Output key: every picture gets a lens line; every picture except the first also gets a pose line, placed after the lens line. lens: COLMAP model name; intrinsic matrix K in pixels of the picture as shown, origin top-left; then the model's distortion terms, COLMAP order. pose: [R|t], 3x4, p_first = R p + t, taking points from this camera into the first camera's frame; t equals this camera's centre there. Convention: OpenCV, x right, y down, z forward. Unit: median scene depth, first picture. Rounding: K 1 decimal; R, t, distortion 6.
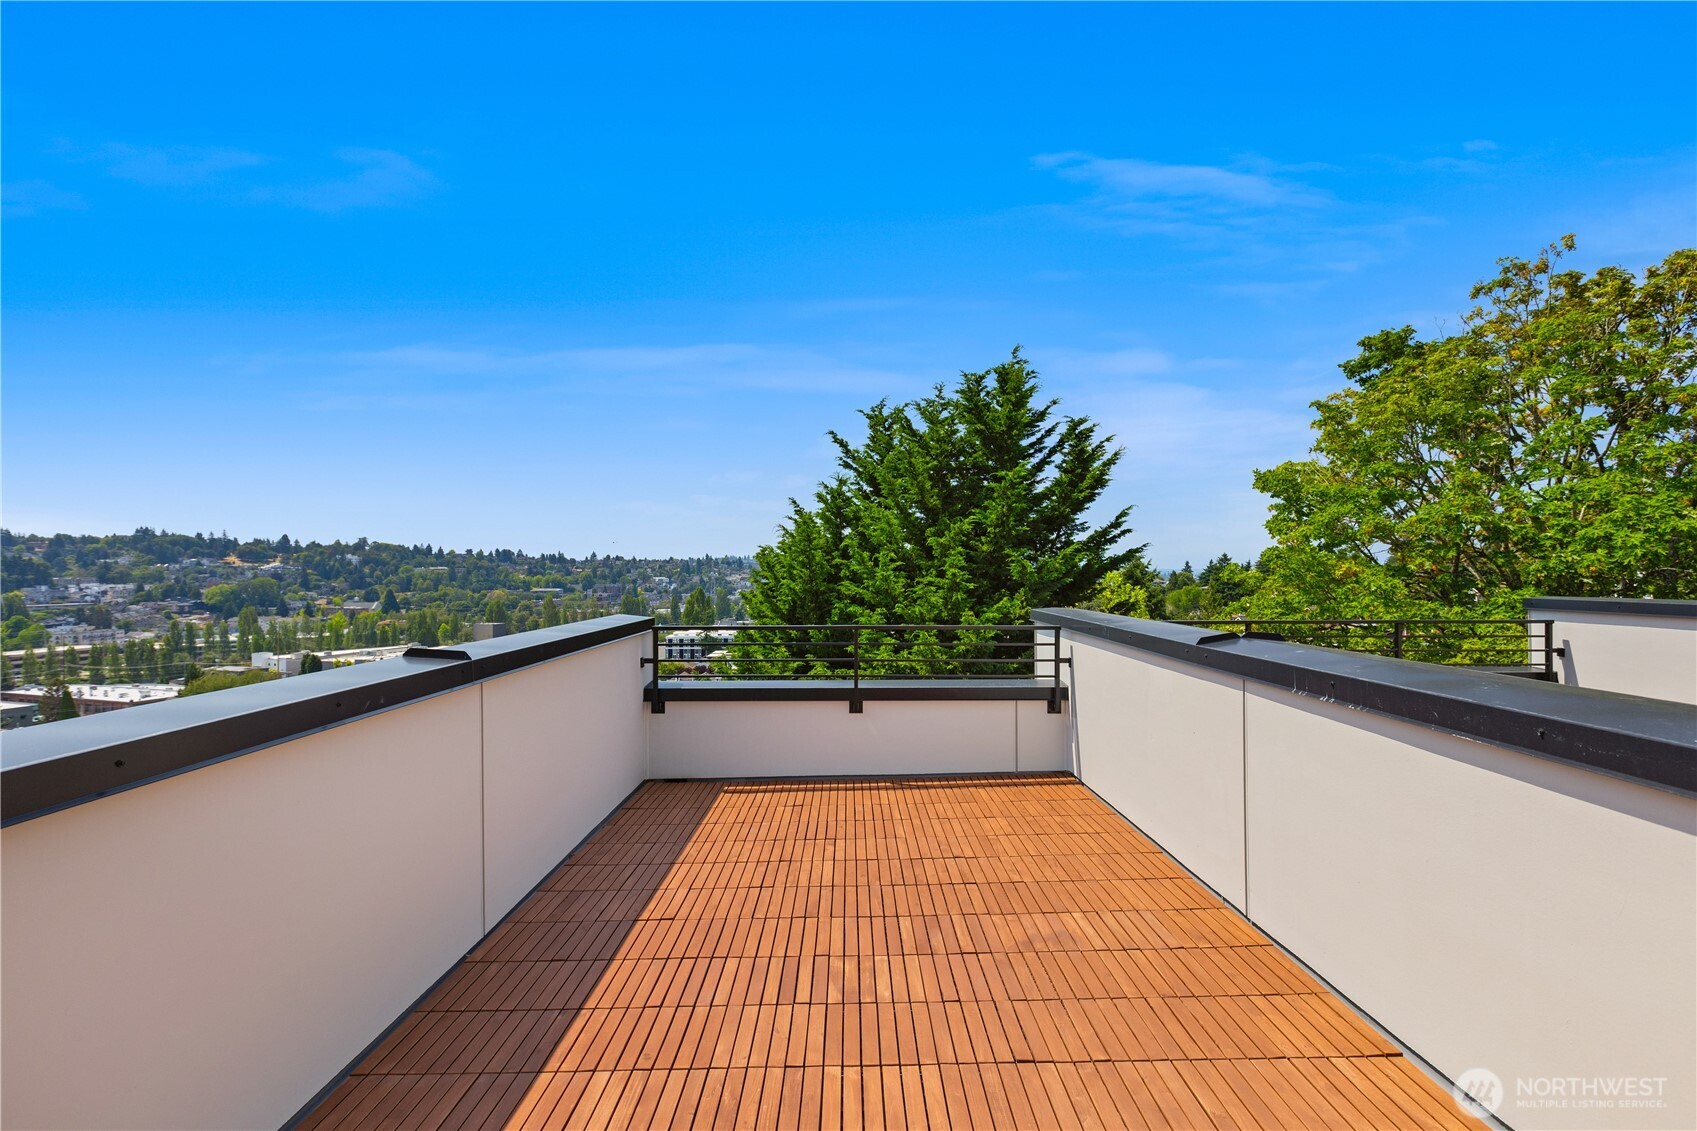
lens RADIAL K [[765.3, 0, 850.3], [0, 765.3, 571.4], [0, 0, 1]] dist [0.005043, -0.002920]
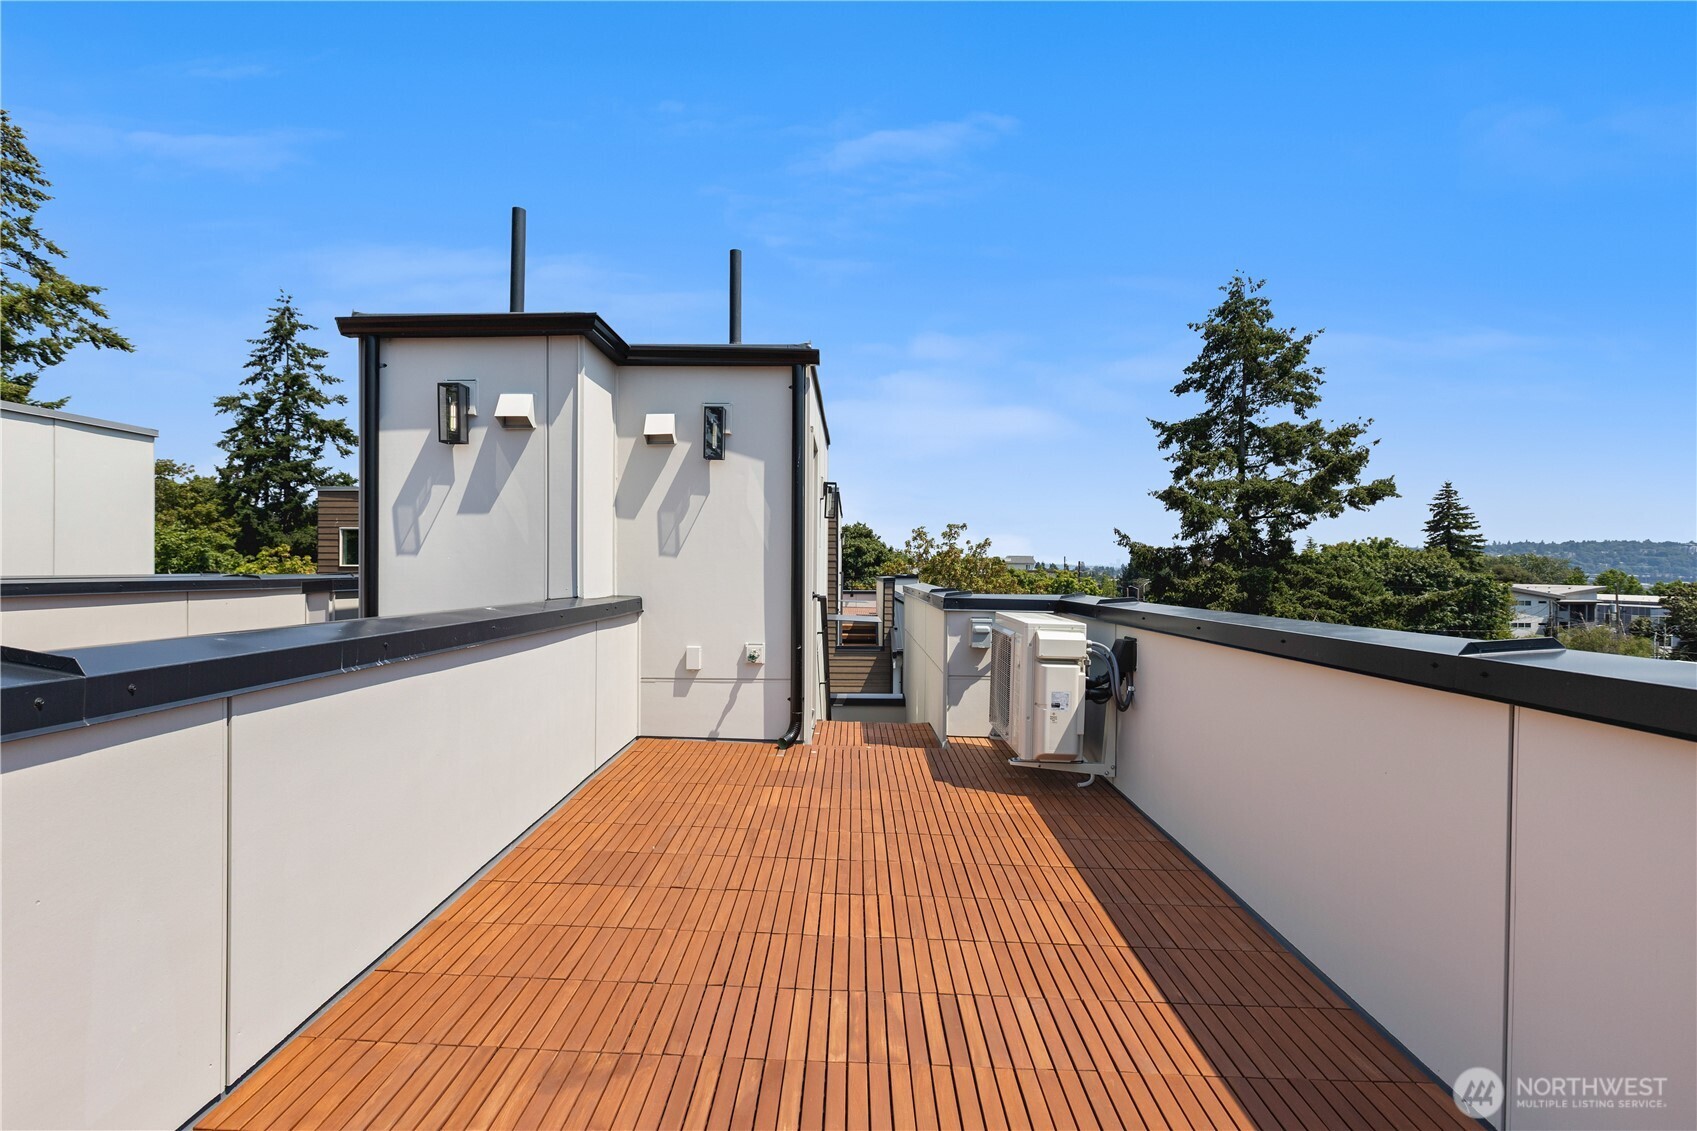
lens RADIAL K [[765.3, 0, 847.5], [0, 765.3, 562.3], [0, 0, 1]] dist [0.005043, -0.002920]
pose [[-0.999933, -0.000816, 0.011564, 0.024770], [-0.000938, 0.999944, -0.010577, 0.048688], [-0.011555, -0.010587, -0.999877, 1.897348]]
